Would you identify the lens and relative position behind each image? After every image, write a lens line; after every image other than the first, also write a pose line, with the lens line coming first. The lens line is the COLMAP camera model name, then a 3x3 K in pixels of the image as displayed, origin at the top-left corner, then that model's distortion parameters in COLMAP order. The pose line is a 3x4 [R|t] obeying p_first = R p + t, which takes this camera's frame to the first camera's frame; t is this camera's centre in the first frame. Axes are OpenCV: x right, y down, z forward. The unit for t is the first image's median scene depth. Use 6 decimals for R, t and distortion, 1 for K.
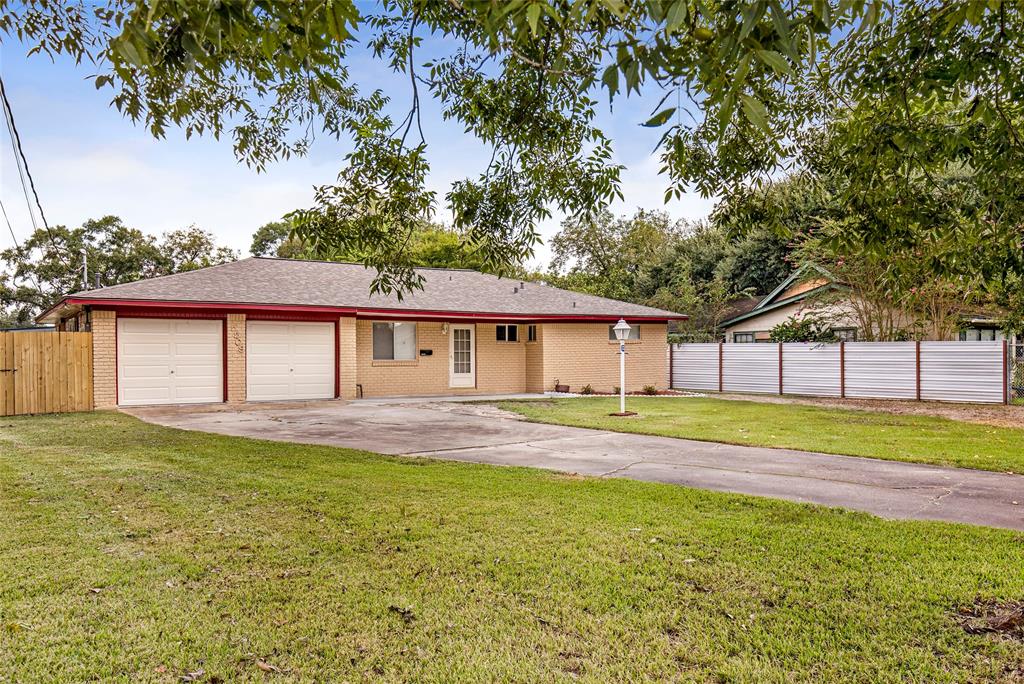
lens RADIAL K [[795.6, 0, 511.4], [0, 795.6, 344.3], [0, 0, 1]] dist [-0.000418, -0.000876]
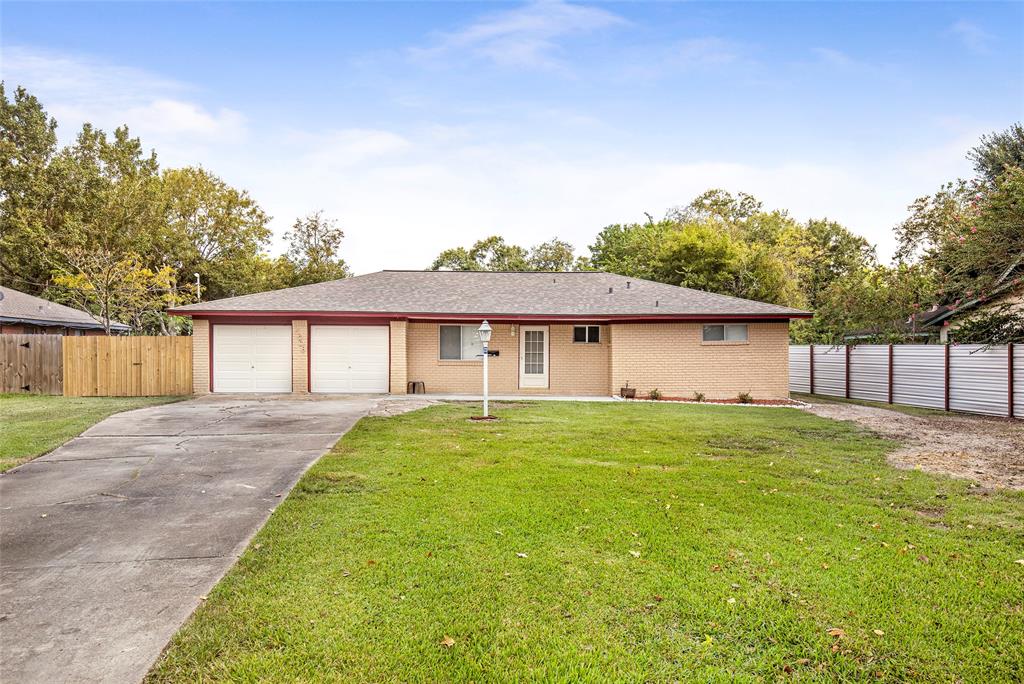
lens RADIAL K [[774.1, 0, 511.6], [0, 774.1, 343.8], [0, 0, 1]] dist [-0.007867, 0.000158]
pose [[0.847721, 0.000753, -0.530442, 0.436988], [-0.002071, 0.999996, -0.001890, -0.000422], [0.530438, 0.002701, 0.847719, 0.141313]]
